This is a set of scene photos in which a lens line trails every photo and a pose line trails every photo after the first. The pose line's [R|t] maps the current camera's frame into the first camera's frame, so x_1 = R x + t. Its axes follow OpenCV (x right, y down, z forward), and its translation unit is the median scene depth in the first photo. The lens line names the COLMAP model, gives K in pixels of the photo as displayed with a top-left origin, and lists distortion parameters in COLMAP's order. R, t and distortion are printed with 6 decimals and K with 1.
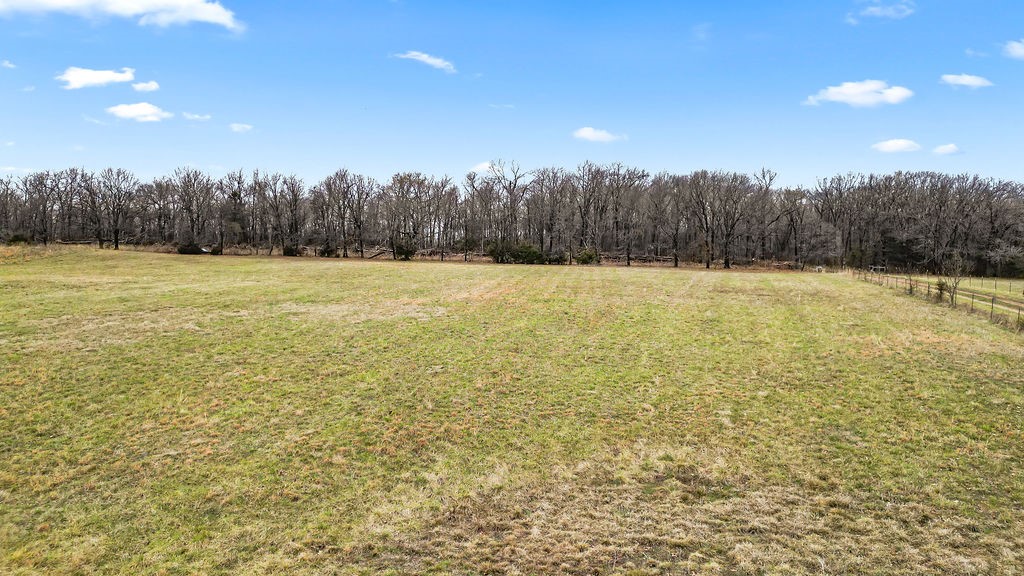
lens RADIAL K [[684.6, 0, 512.0], [0, 684.6, 288.0], [0, 0, 1]] dist [0.065397, -0.067786]
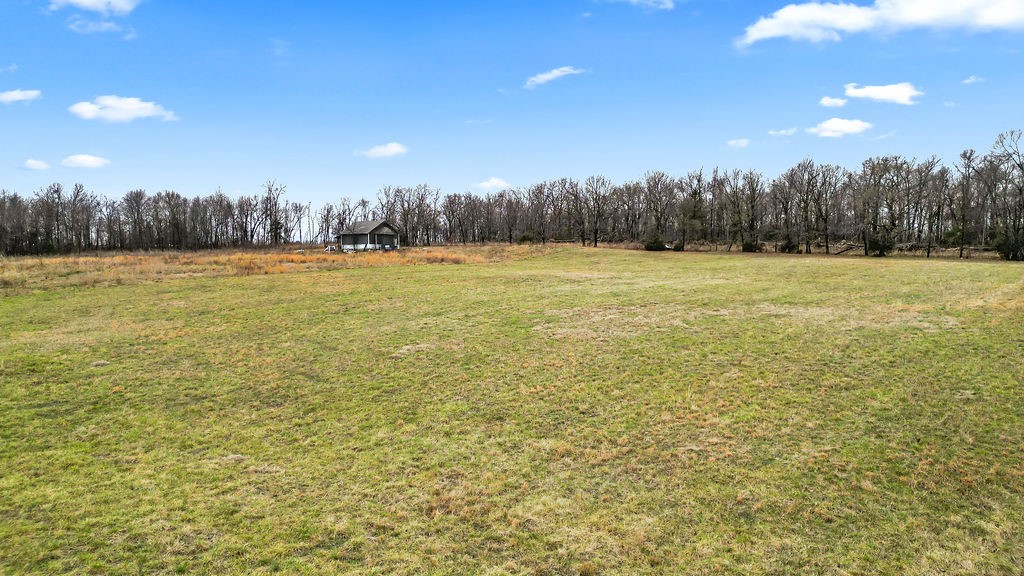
lens RADIAL K [[684.6, 0, 512.0], [0, 684.6, 288.0], [0, 0, 1]] dist [0.065397, -0.067786]
pose [[0.825680, 0.030239, -0.563328, -0.095358], [-0.021373, 0.999522, 0.022328, -0.021307], [0.563734, -0.006396, 0.825932, -0.032701]]
